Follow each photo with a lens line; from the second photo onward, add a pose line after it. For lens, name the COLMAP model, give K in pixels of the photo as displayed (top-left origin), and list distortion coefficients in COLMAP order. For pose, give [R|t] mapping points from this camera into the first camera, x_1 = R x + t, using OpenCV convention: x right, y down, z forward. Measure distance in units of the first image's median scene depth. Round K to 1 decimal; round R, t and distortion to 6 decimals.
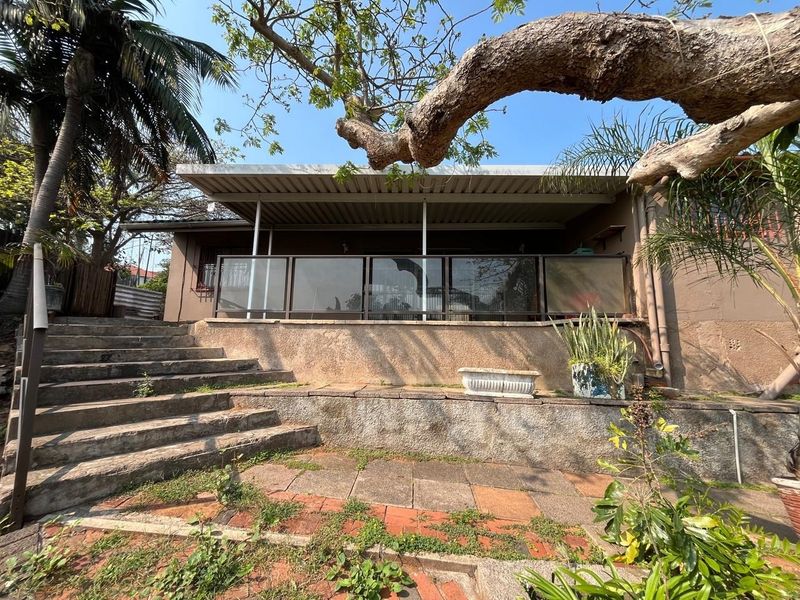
lens RADIAL K [[323.5, 0, 397.3], [0, 323.5, 299.8], [0, 0, 1]] dist [-0.001770, 0.000155]
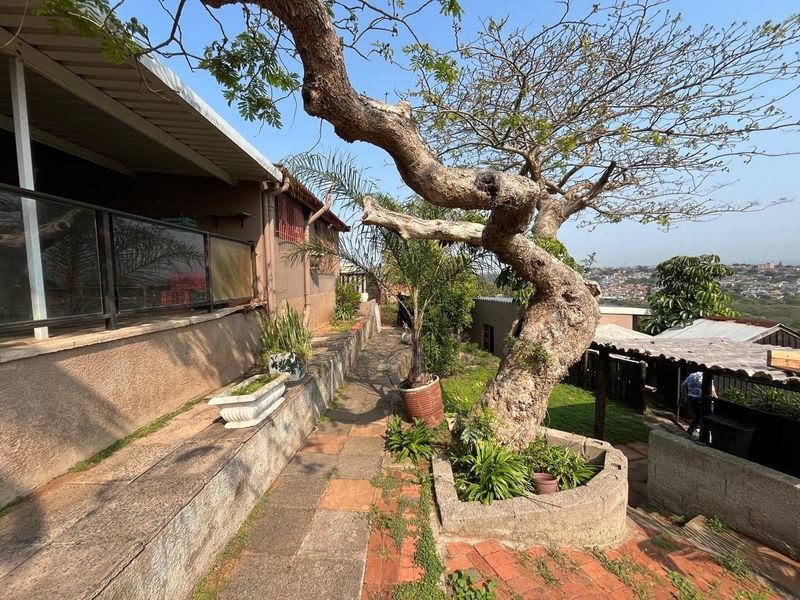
lens RADIAL K [[323.5, 0, 397.3], [0, 323.5, 299.8], [0, 0, 1]] dist [-0.001770, 0.000155]
pose [[-0.024001, -0.074531, 0.996930, -0.436465], [-0.120104, 0.990209, 0.071137, -0.089684], [-0.992471, -0.118028, -0.032718, 0.545862]]
